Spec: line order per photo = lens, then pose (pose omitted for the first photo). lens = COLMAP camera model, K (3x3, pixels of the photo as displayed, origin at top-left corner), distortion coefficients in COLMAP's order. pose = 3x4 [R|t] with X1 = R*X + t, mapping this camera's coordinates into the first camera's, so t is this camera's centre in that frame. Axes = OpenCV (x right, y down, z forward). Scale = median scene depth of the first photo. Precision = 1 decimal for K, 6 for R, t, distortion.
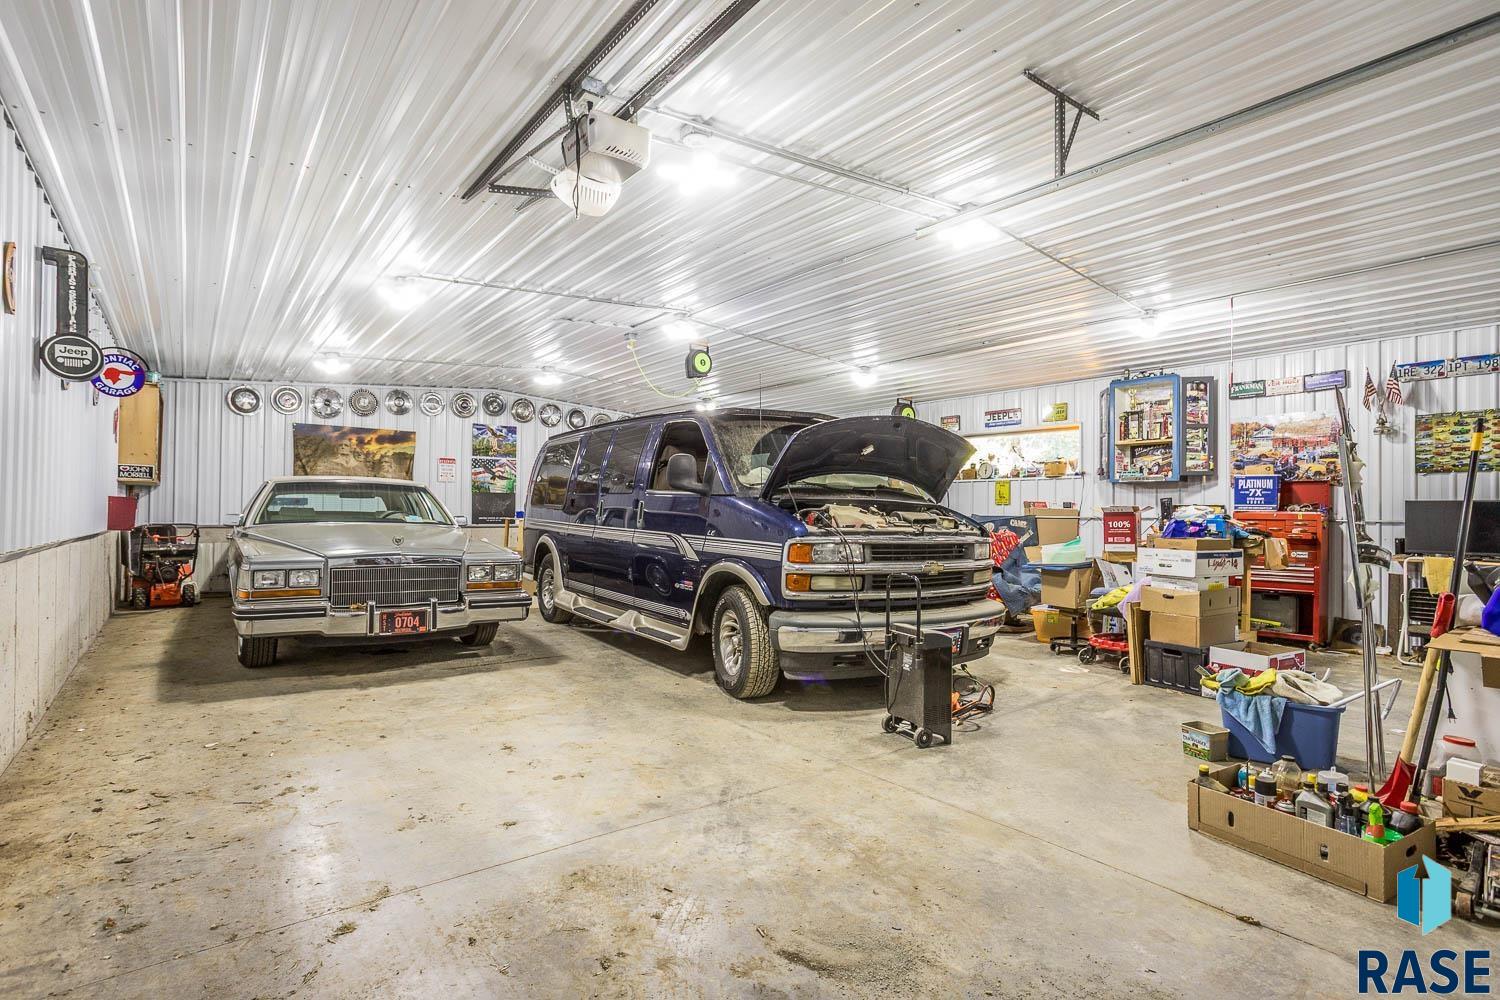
lens RADIAL K [[724.8, 0, 746.2], [0, 724.8, 502.9], [0, 0, 1]] dist [-0.058048, 0.034422]
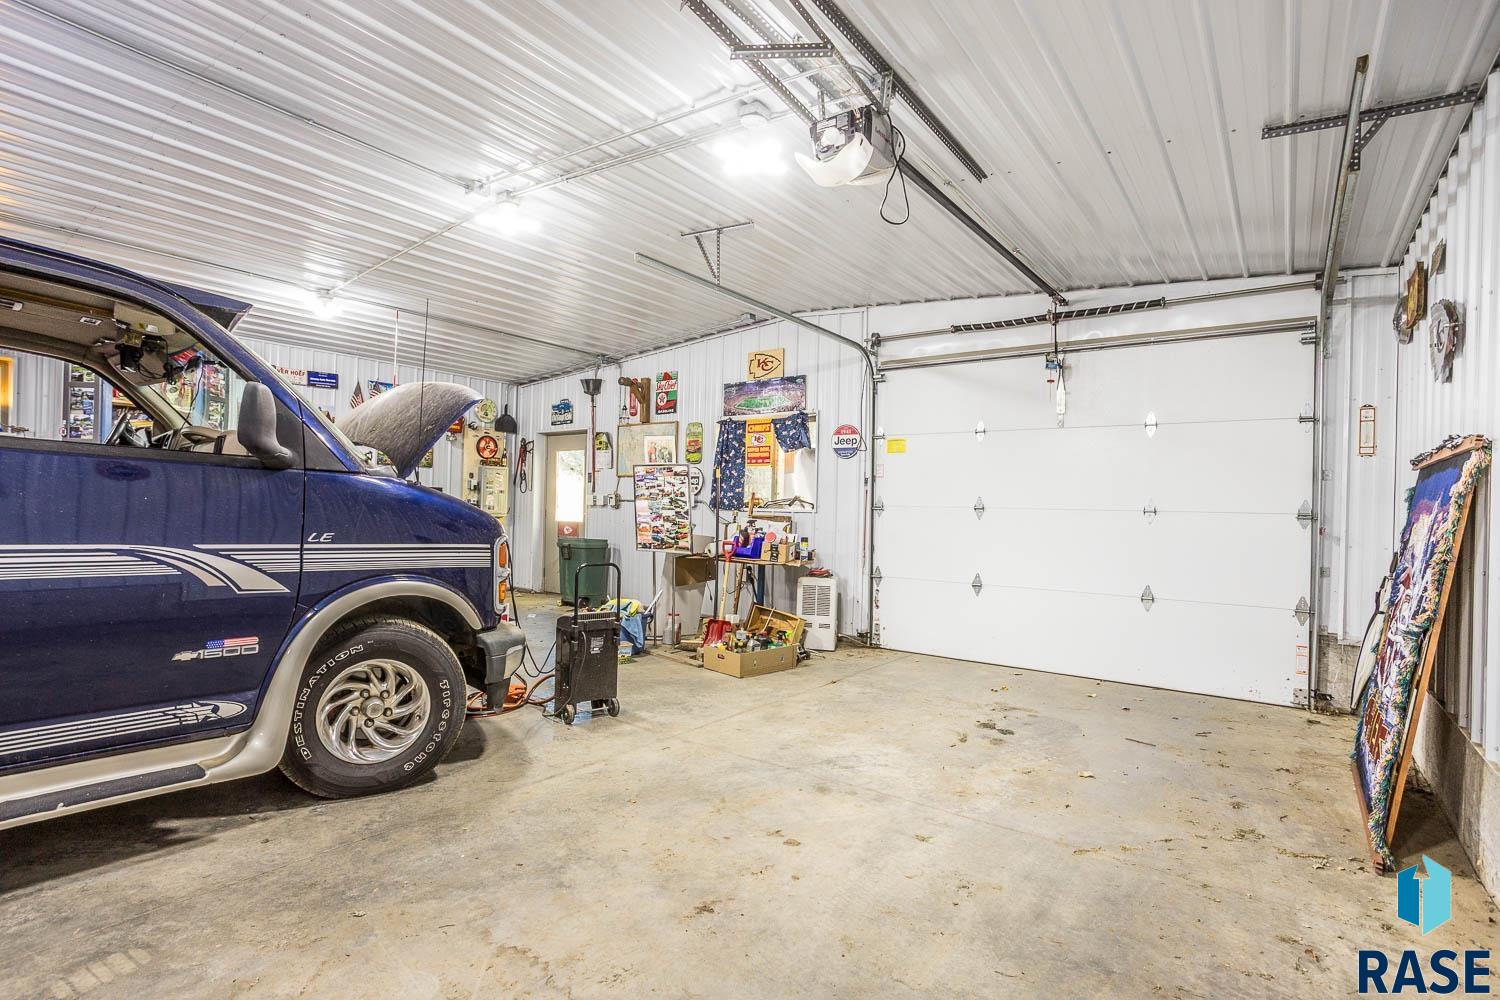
lens RADIAL K [[724.8, 0, 746.2], [0, 724.8, 502.9], [0, 0, 1]] dist [-0.058048, 0.034422]
pose [[-0.251650, -0.011066, 0.967755, -0.897707], [-0.043455, 0.999055, 0.000124, 0.000246], [-0.966842, -0.042023, -0.251893, 1.107307]]
